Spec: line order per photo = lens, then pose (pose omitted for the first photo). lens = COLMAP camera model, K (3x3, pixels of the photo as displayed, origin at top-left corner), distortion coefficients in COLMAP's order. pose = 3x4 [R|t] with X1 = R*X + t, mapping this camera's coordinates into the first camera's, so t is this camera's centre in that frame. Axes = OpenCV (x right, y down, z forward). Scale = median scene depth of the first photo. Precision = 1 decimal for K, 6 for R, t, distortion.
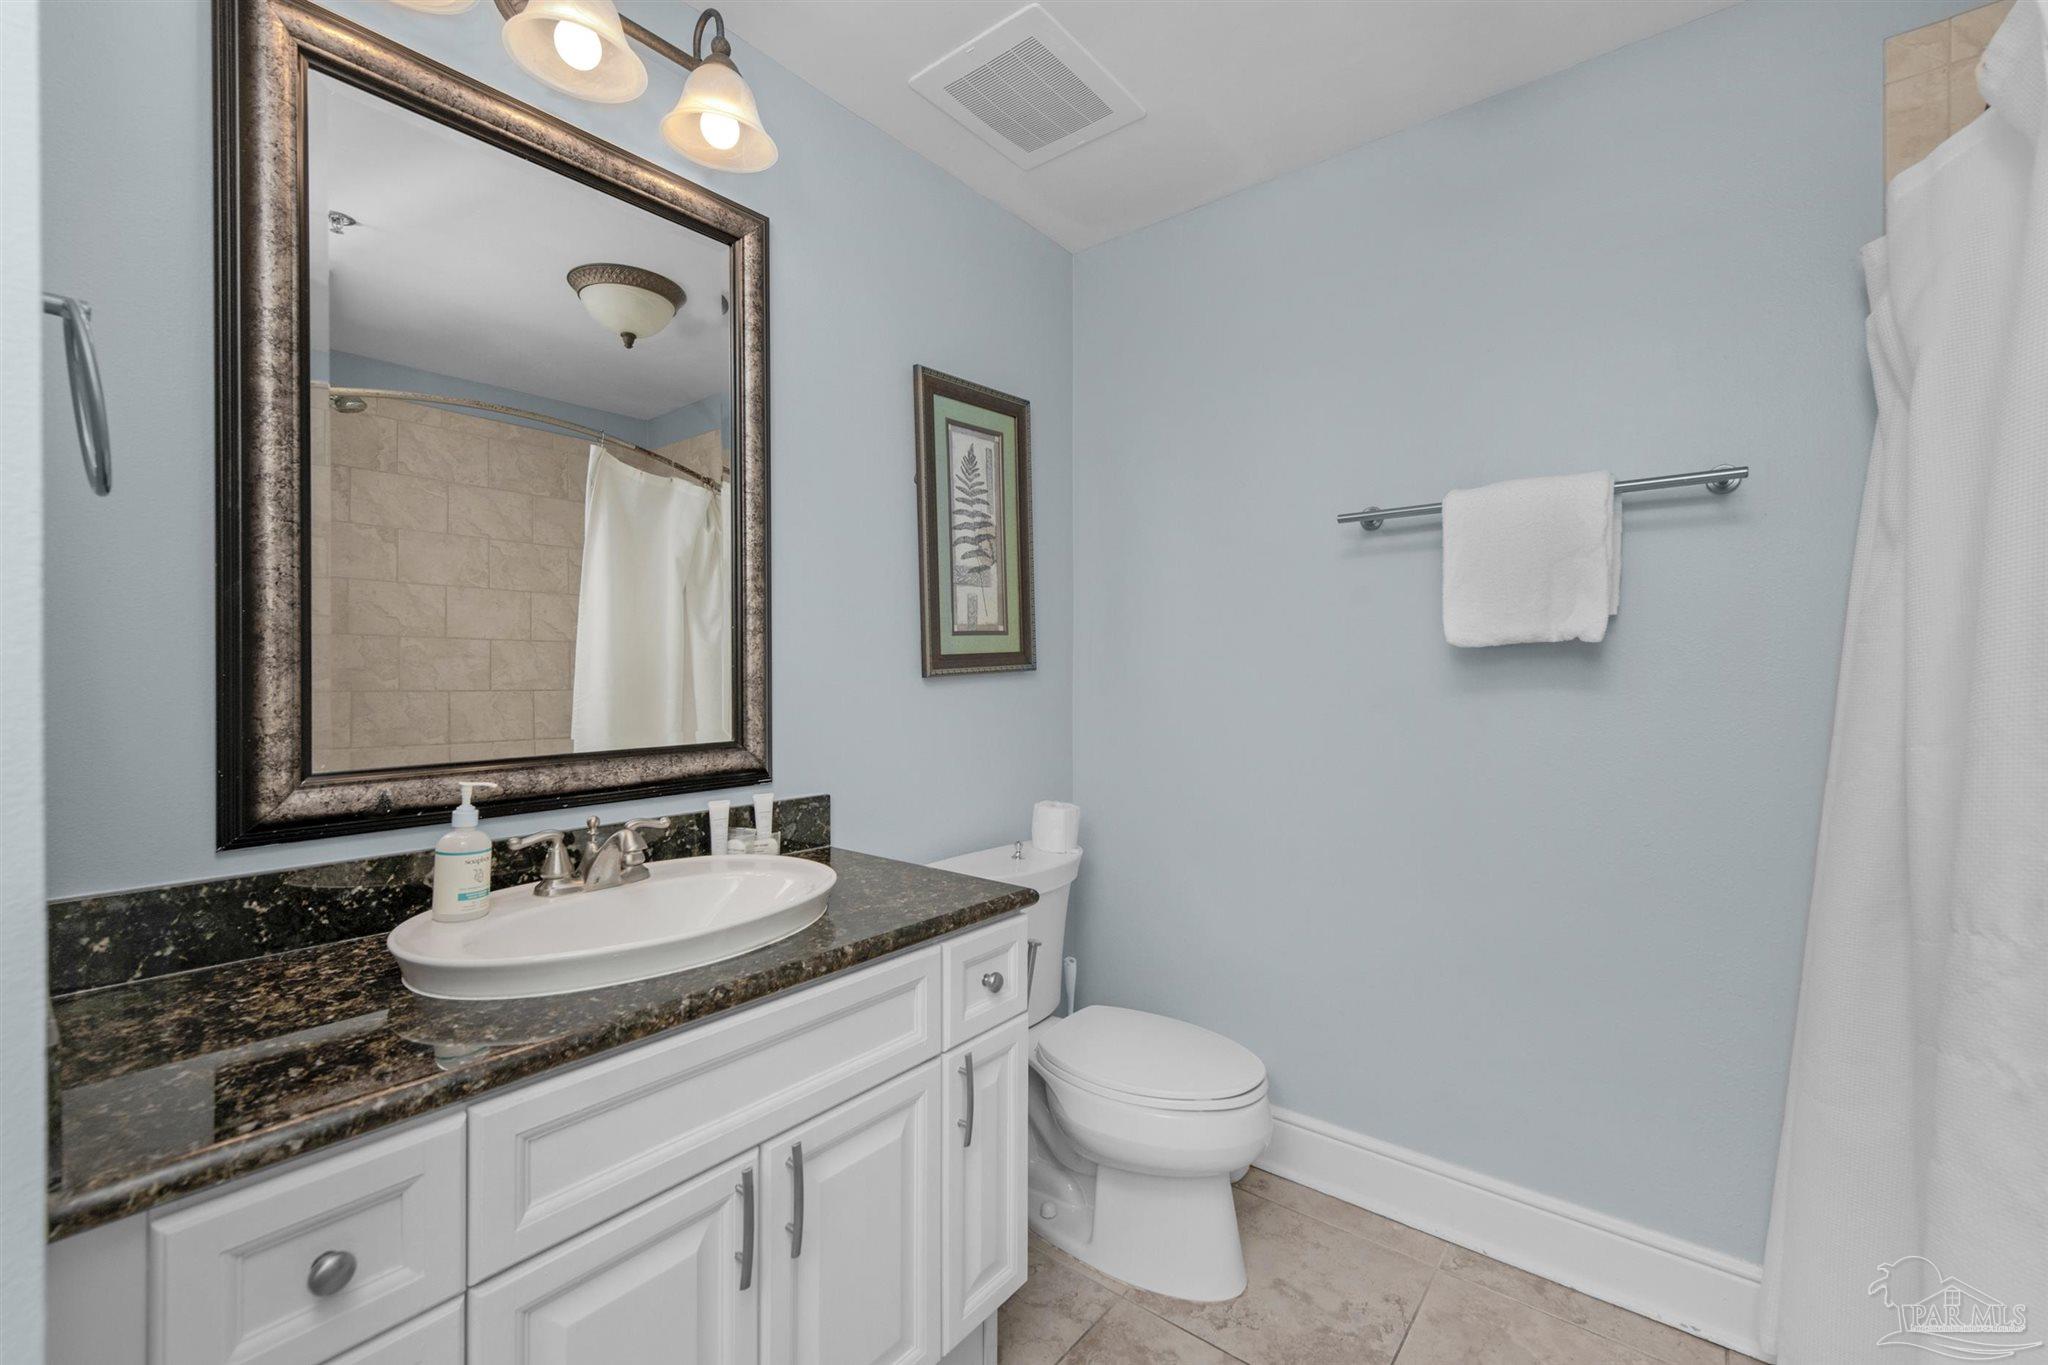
lens RADIAL K [[859.6, 0, 1059.6], [0, 859.6, 679.7], [0, 0, 1]] dist [0.013837, -0.008228]
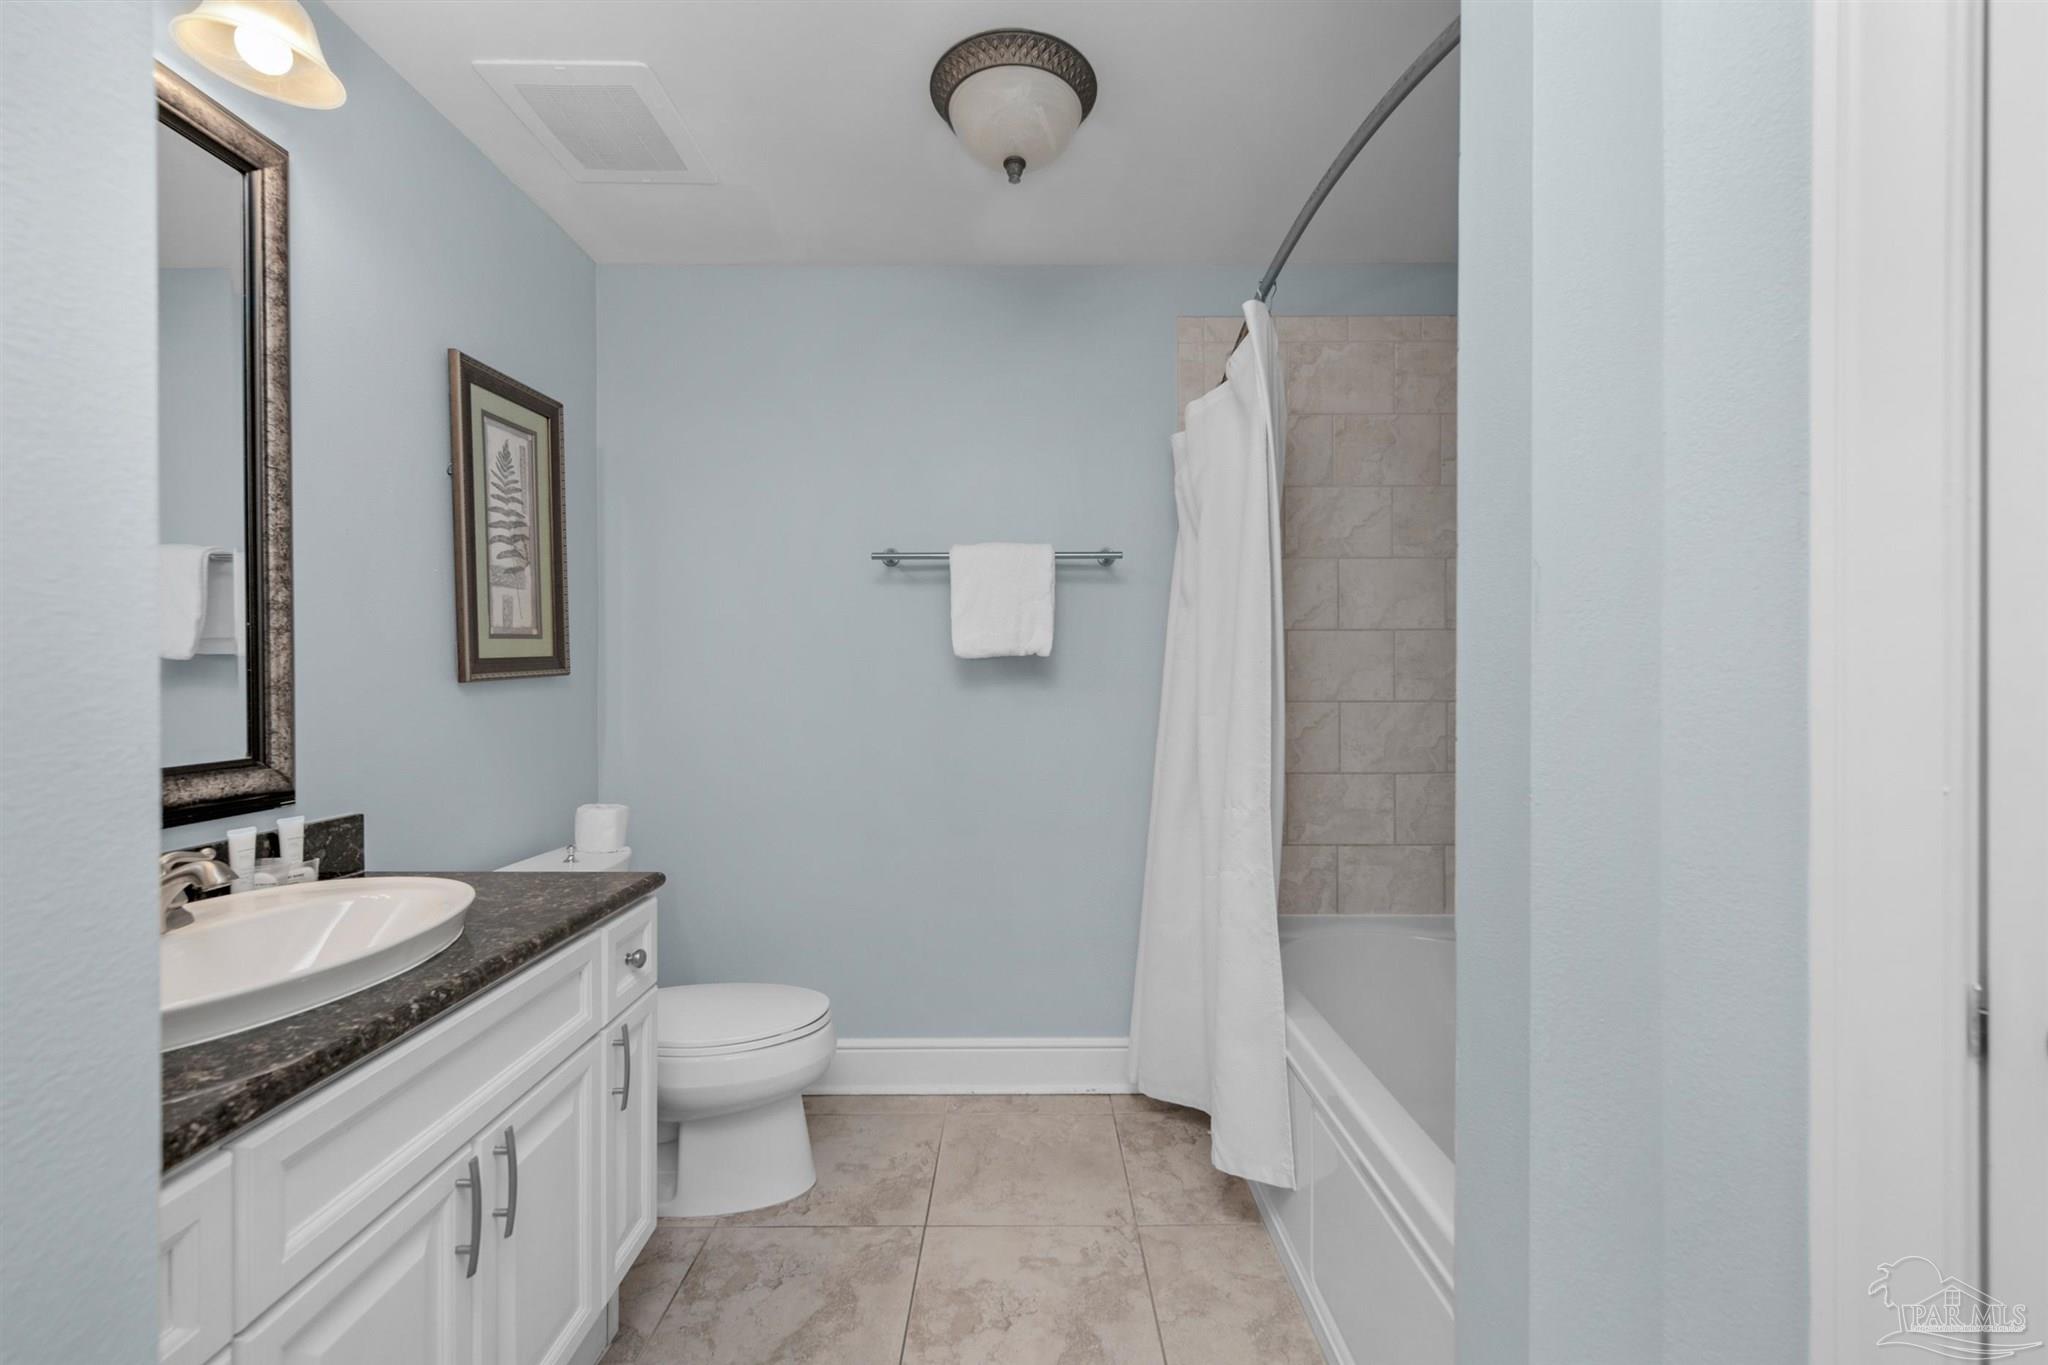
lens RADIAL K [[836.7, 0, 1032.9], [0, 836.7, 685.0], [0, 0, 1]] dist [0.003666, -0.000219]
pose [[0.781138, -0.007096, 0.624318, -0.279123], [0.006923, 0.999972, 0.002704, 0.002266], [-0.624320, 0.002209, 0.781166, -0.120681]]
